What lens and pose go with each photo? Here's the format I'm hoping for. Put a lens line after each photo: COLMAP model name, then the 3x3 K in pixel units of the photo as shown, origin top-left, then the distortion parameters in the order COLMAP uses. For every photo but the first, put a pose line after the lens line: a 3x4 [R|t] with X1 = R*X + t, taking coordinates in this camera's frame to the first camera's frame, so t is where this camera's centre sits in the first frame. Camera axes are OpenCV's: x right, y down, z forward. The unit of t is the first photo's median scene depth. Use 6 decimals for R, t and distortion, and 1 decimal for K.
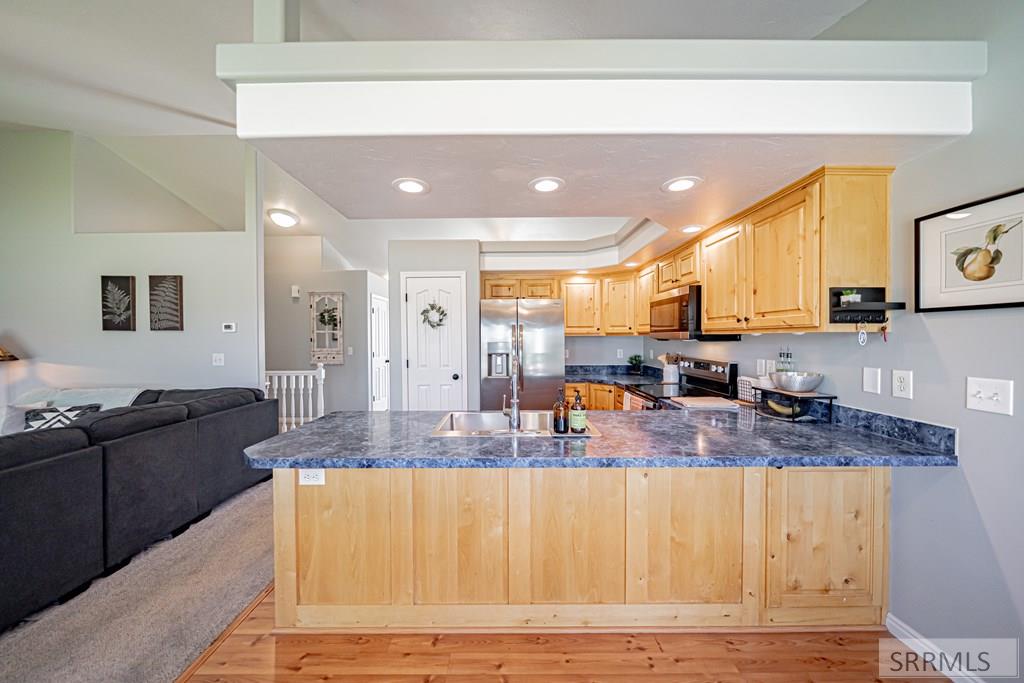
lens RADIAL K [[358.9, 0, 512.0], [0, 358.9, 341.5], [0, 0, 1]] dist [-0.000865, -0.000035]
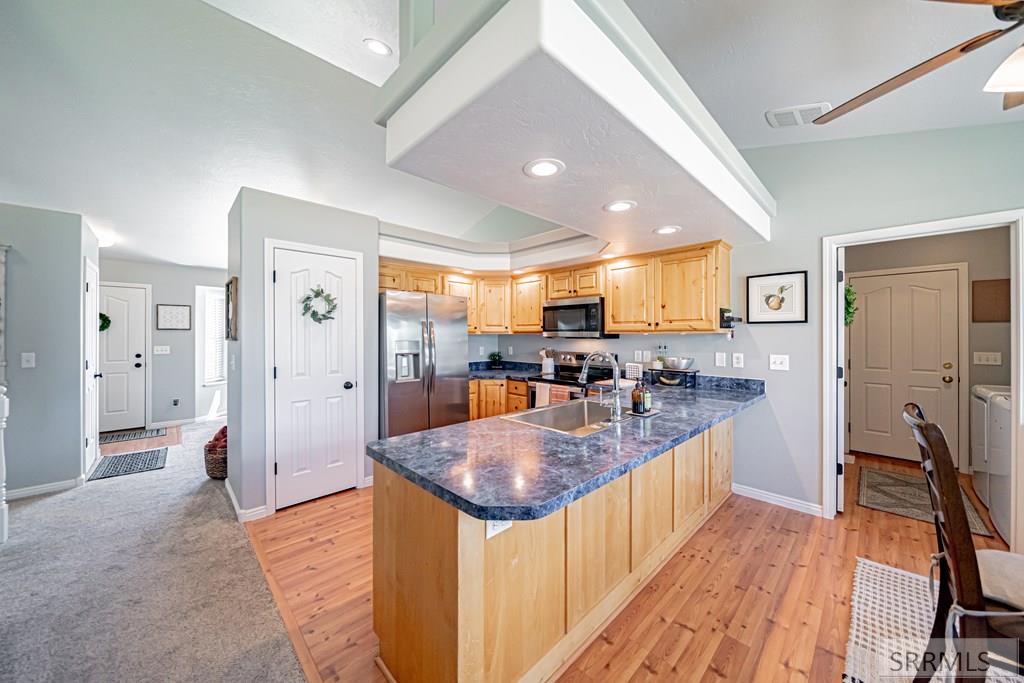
lens RADIAL K [[355.1, 0, 517.4], [0, 355.1, 336.2], [0, 0, 1]] dist [0.000998, 0.000057]
pose [[0.712133, 0.003467, 0.702036, -0.679847], [0.004767, 0.999941, -0.009774, 0.000825], [-0.702029, 0.010307, 0.712074, 0.291399]]
